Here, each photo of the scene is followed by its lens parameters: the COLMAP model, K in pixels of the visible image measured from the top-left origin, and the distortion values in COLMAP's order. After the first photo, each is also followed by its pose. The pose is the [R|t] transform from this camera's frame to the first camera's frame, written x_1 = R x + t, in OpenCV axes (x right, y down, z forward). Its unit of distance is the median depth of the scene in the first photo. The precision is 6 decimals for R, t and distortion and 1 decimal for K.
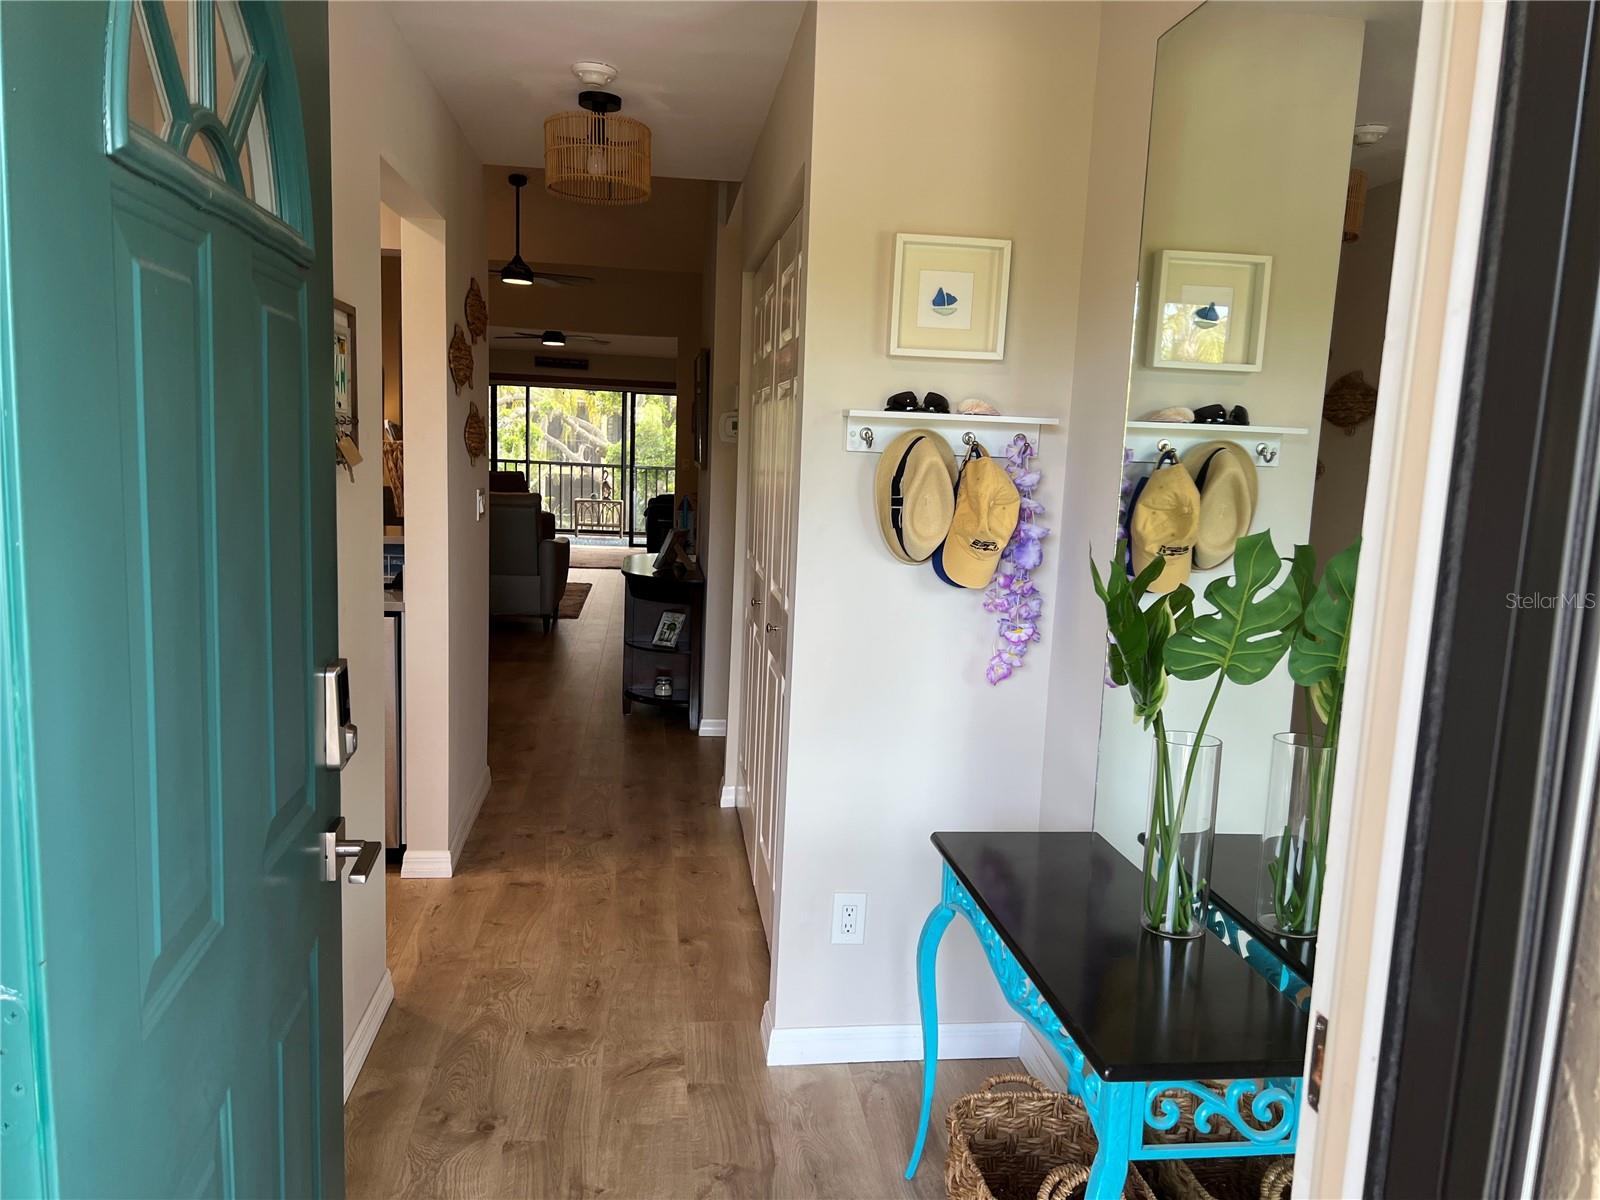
lens RADIAL K [[1187.7, 0, 809.6], [0, 1187.7, 602.7], [0, 0, 1]] dist [0.123566, -0.139263]
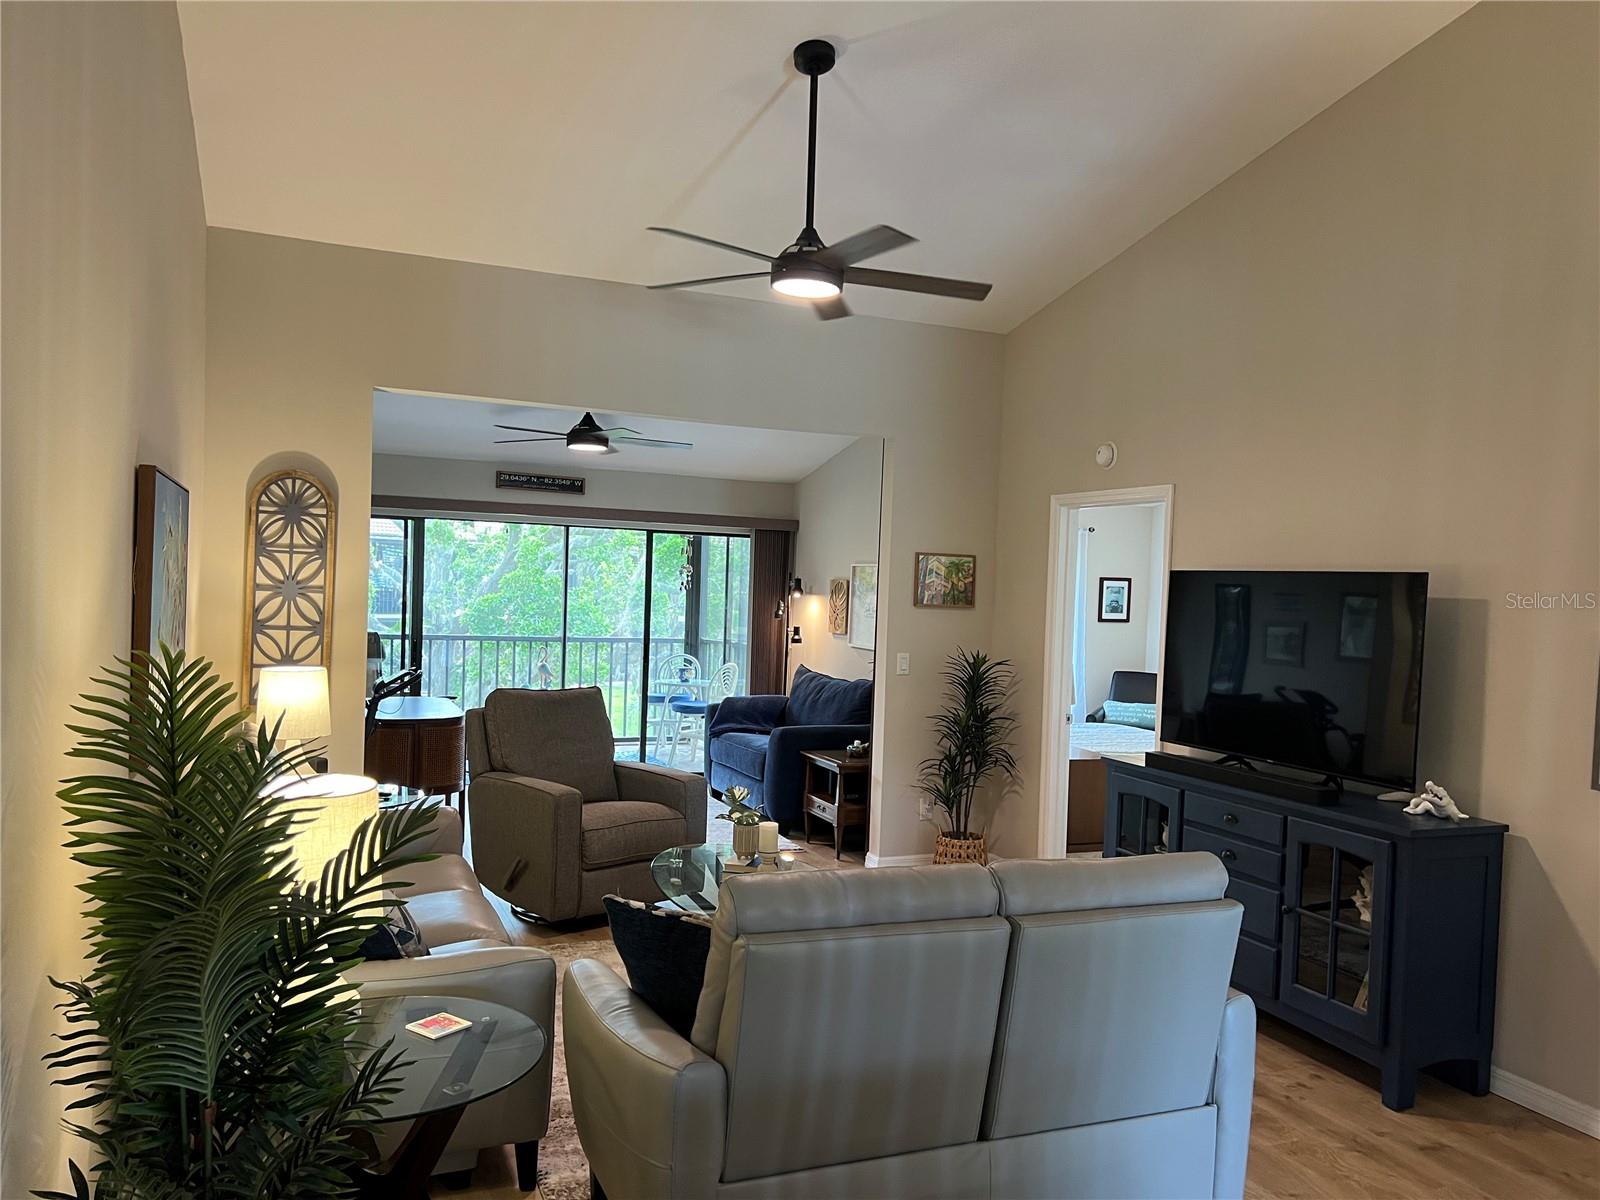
lens RADIAL K [[1197.8, 0, 802.4], [0, 1197.8, 600.1], [0, 0, 1]] dist [0.102731, -0.139139]
pose [[0.964758, -0.009981, 0.262950, -0.208760], [0.038829, 0.993741, -0.104744, -0.064186], [-0.260259, 0.111262, 0.959107, 0.346111]]
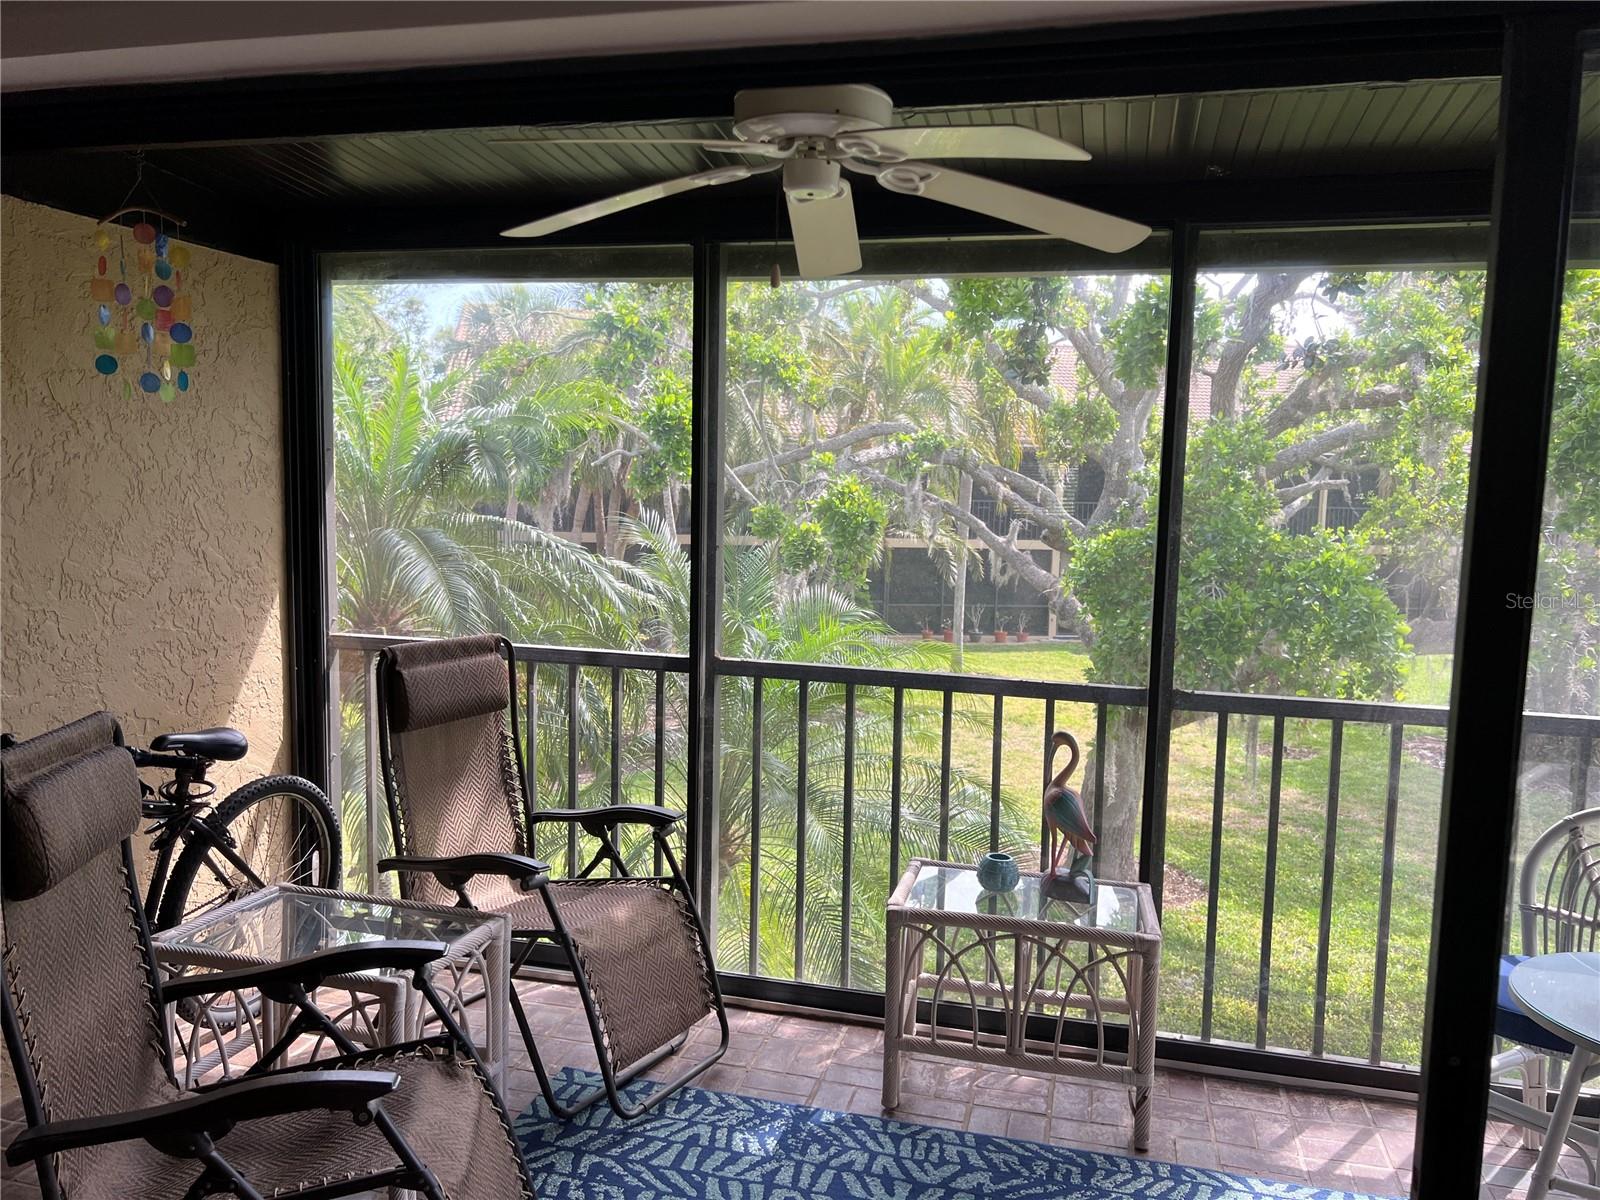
lens RADIAL K [[1200.5, 0, 796.9], [0, 1200.5, 611.1], [0, 0, 1]] dist [0.040335, -0.036447]
pose [[0.927247, 0.024170, -0.373669, -0.142321], [-0.038187, 0.998816, -0.030154, -0.125102], [0.372498, 0.042230, 0.927072, 0.824109]]
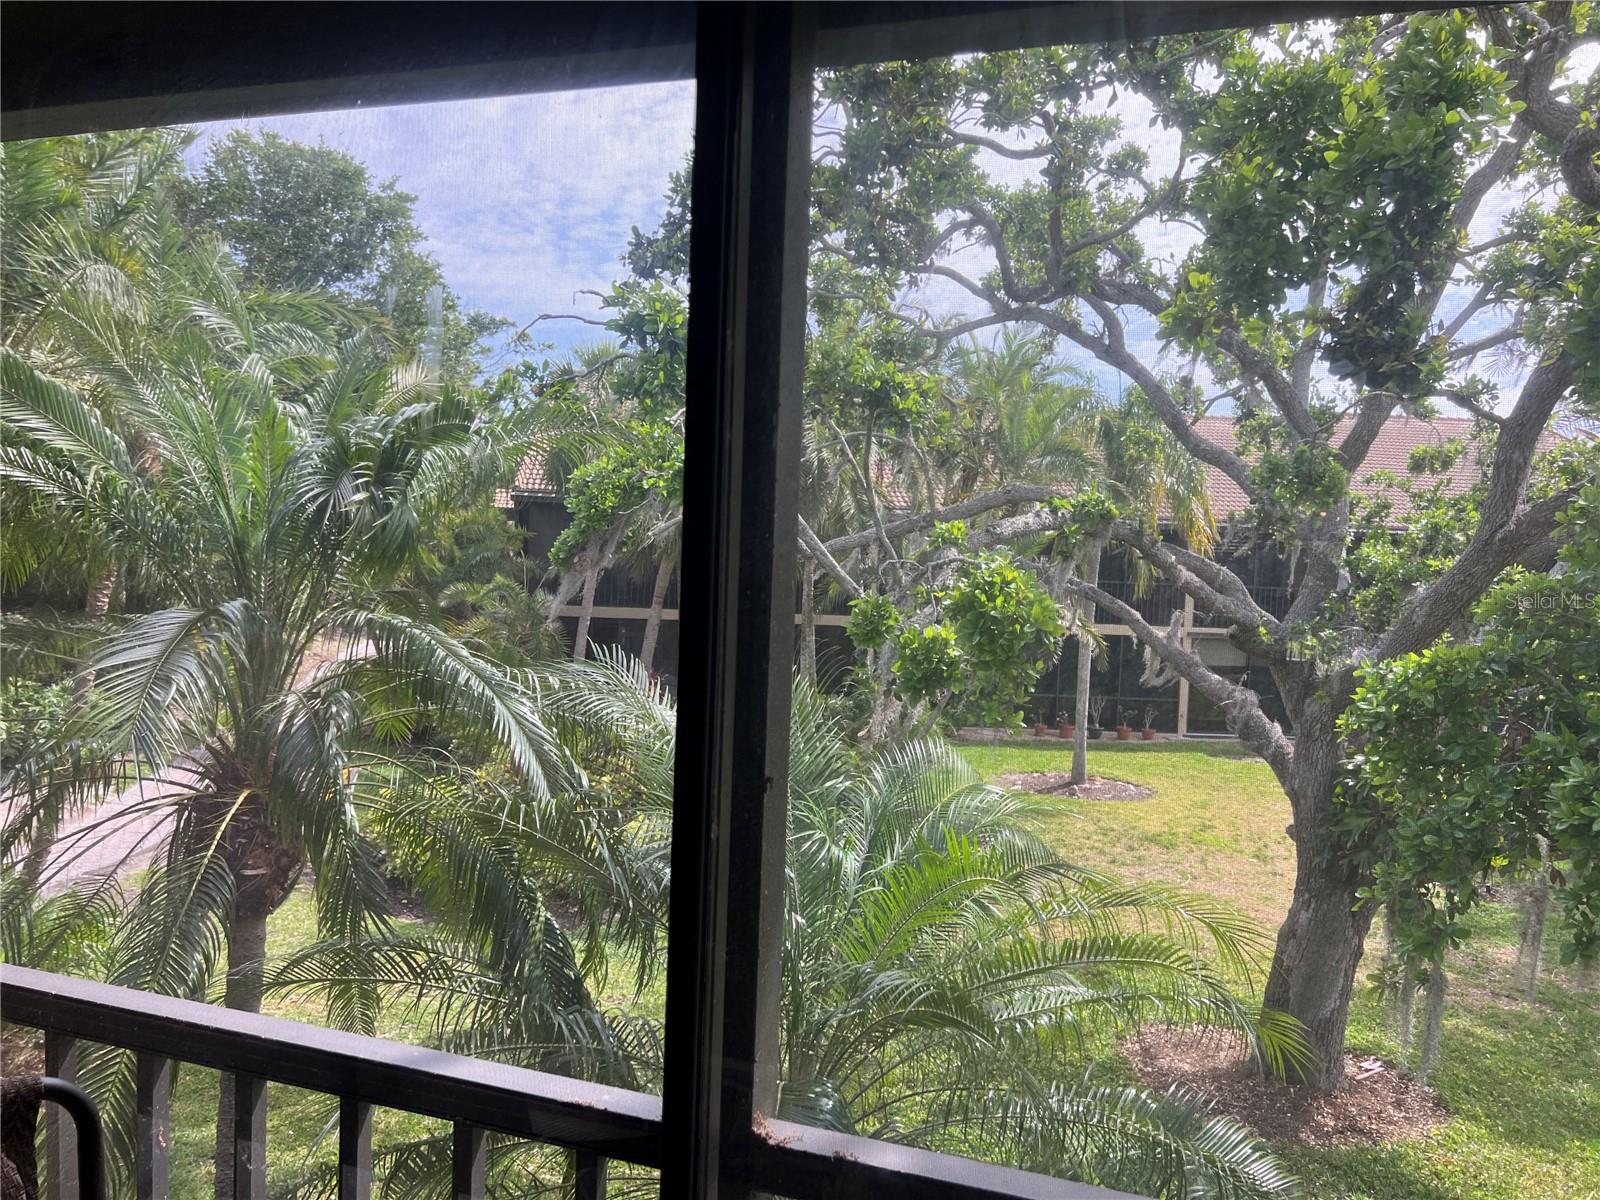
lens RADIAL K [[1200.5, 0, 796.9], [0, 1200.5, 611.1], [0, 0, 1]] dist [0.040335, -0.036447]
pose [[0.894876, 0.015519, -0.446046, -0.207226], [-0.060698, 0.994342, -0.087179, -0.148168], [0.442169, 0.105089, 0.890754, 0.965290]]
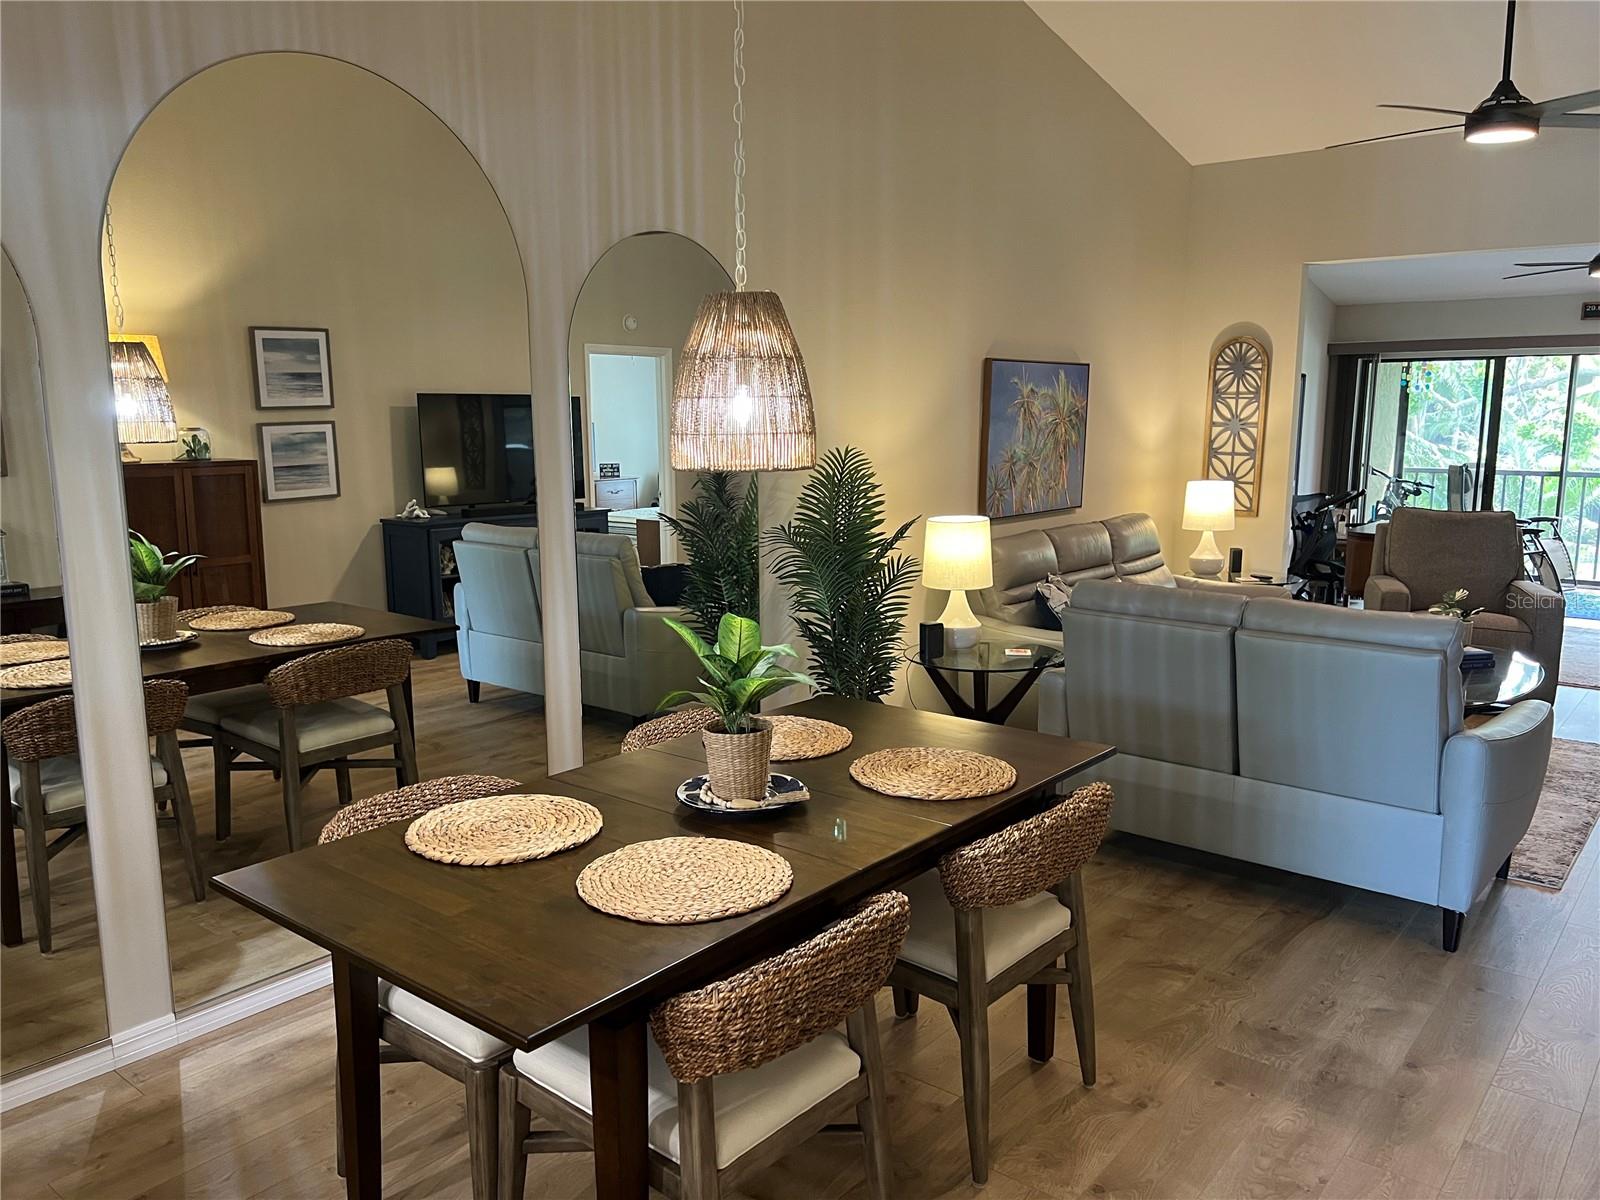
lens RADIAL K [[1200.5, 0, 796.9], [0, 1200.5, 611.1], [0, 0, 1]] dist [0.040335, -0.036447]
pose [[0.680970, 0.082252, -0.727678, -0.039826], [-0.070565, 0.996418, 0.046593, -0.047990], [0.728904, 0.019621, 0.684335, 0.274290]]
